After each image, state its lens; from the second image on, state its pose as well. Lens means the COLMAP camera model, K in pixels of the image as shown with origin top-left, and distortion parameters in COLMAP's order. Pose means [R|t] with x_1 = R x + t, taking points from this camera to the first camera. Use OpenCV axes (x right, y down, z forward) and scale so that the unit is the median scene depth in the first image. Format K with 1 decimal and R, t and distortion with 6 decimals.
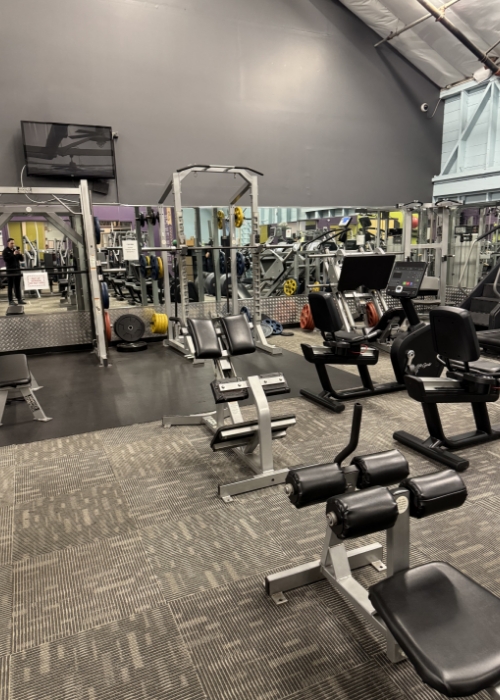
lens RADIAL K [[489.4, 0, 250.0], [0, 489.4, 350.0], [0, 0, 1]] dist [0.072713, -0.071095]
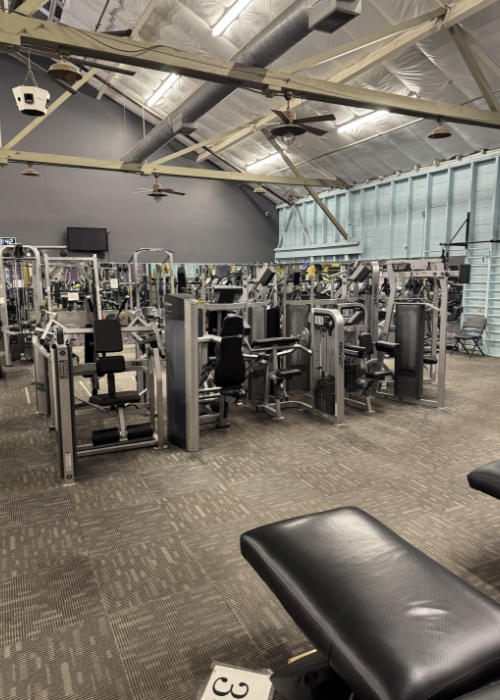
lens RADIAL K [[489.4, 0, 250.0], [0, 489.4, 350.0], [0, 0, 1]] dist [0.072713, -0.071095]
pose [[0.998676, 0.006710, 0.051012, 0.210792], [-0.003388, 0.997884, -0.064926, 0.194330], [-0.051339, 0.064667, 0.996585, -1.004289]]
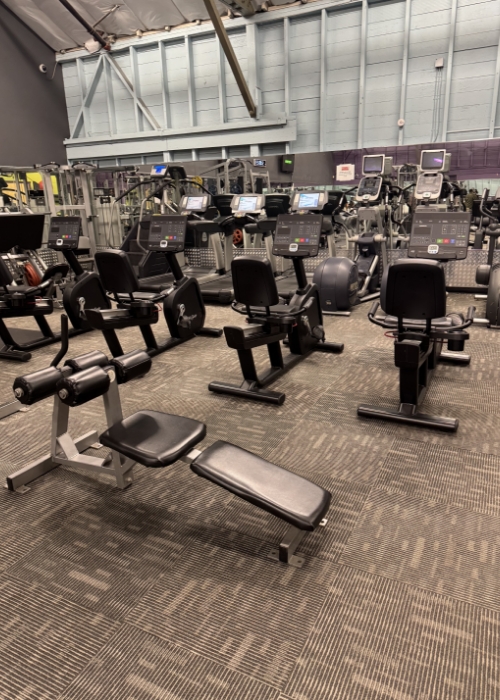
lens RADIAL K [[521.3, 0, 250.0], [0, 521.3, 350.0], [0, 0, 1]] dist [0.008853, 0.007540]
pose [[0.781249, -0.173324, 0.599674, -0.065308], [0.147216, 0.984739, 0.092827, 0.042640], [-0.606611, 0.015760, 0.794842, -0.102184]]
